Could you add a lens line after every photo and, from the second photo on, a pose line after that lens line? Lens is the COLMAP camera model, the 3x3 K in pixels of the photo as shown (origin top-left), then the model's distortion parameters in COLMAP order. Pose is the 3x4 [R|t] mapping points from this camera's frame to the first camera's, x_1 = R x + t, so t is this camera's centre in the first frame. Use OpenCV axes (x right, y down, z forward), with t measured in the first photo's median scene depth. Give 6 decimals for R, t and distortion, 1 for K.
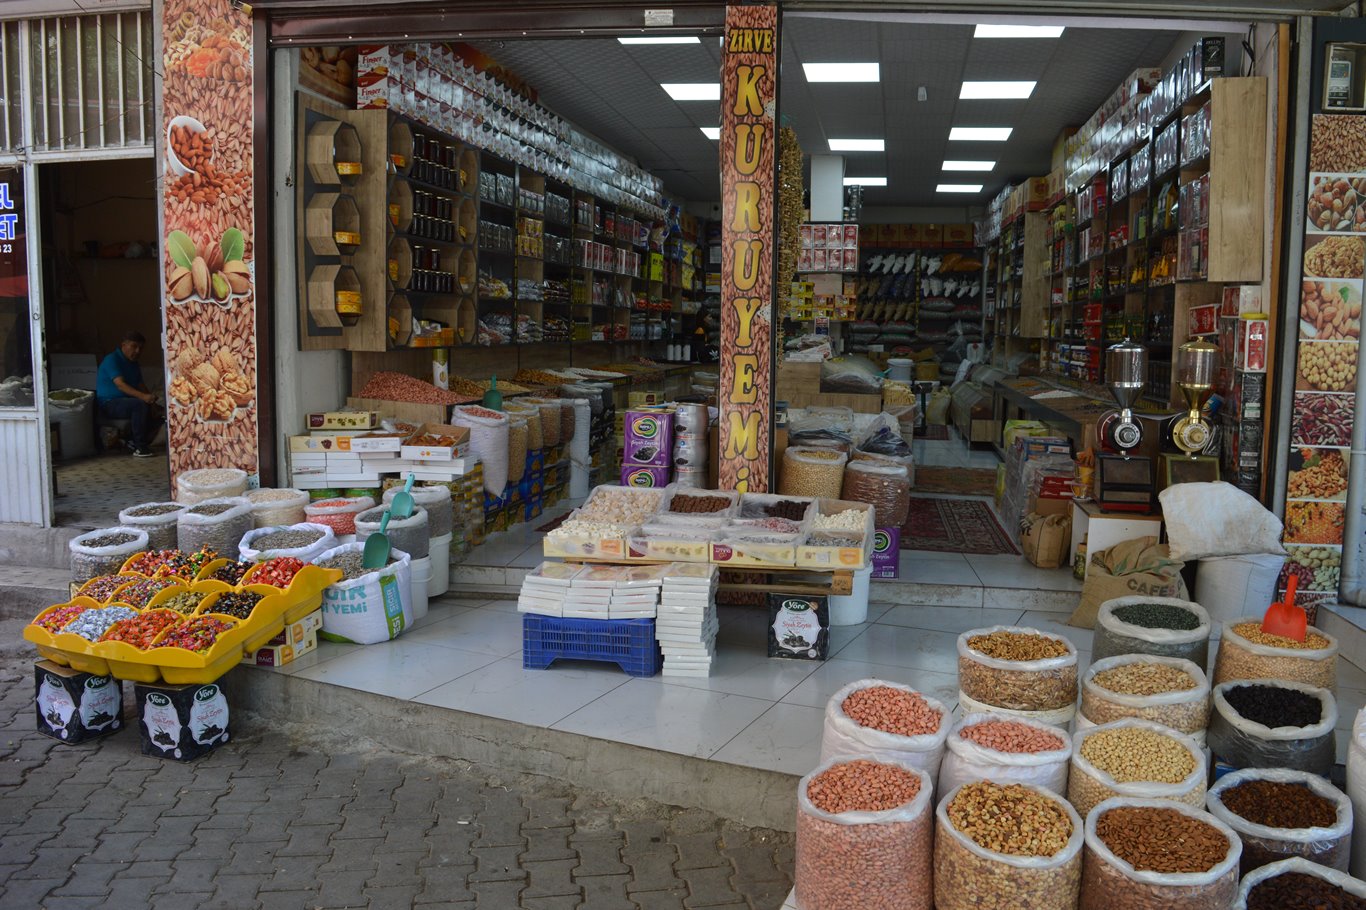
lens RADIAL K [[1100.7, 0, 711.3], [0, 1100.7, 453.4], [0, 0, 1]] dist [-0.092934, 0.019831]
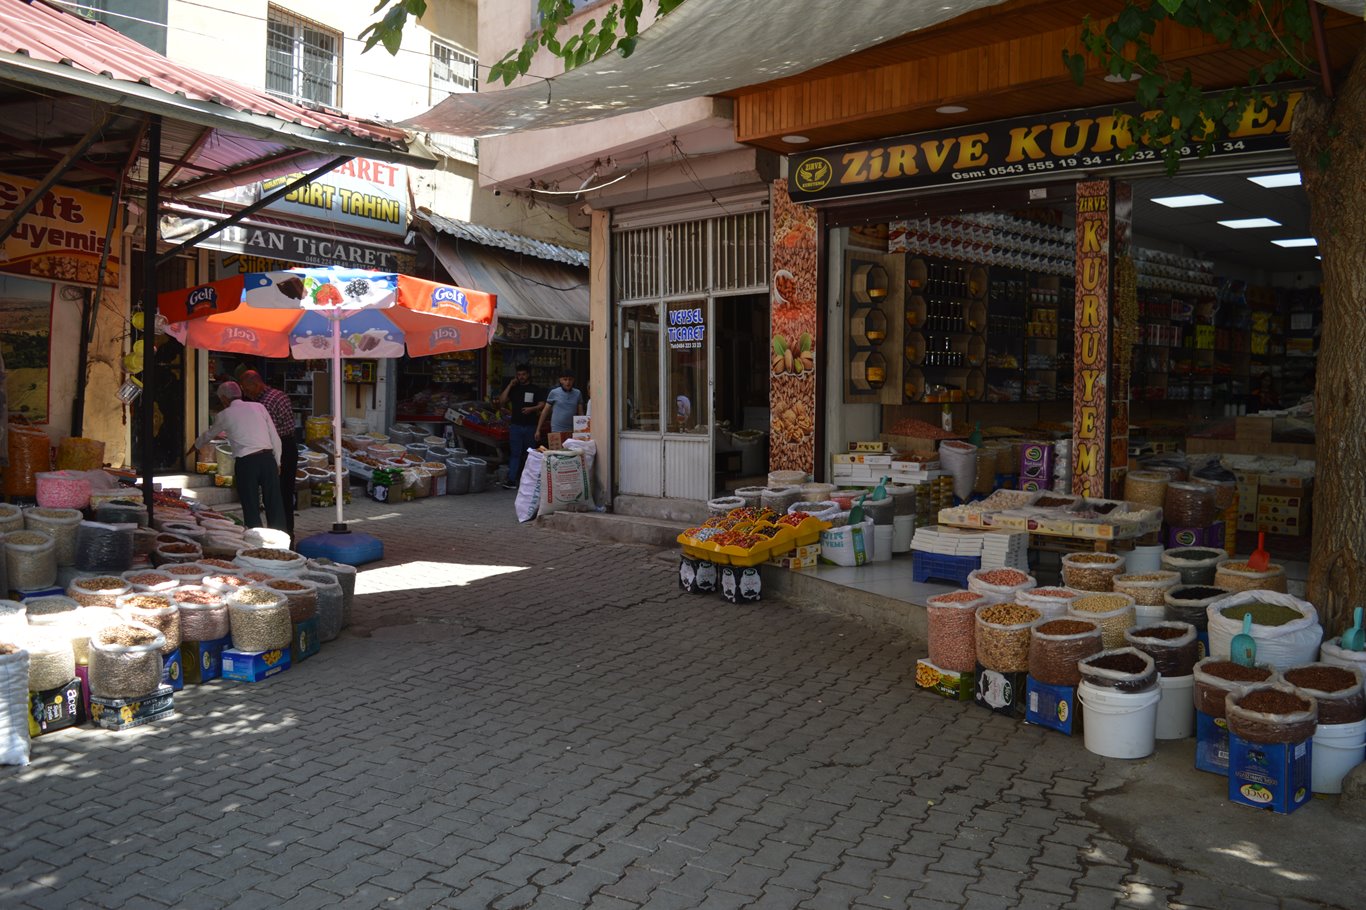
lens RADIAL K [[1100.7, 0, 711.3], [0, 1100.7, 453.4], [0, 0, 1]] dist [-0.092934, 0.019831]
pose [[0.805449, 0.026298, -0.592081, 0.488854], [-0.059566, 0.997549, -0.036725, 0.059849], [0.589664, 0.064848, 0.805041, -0.505975]]
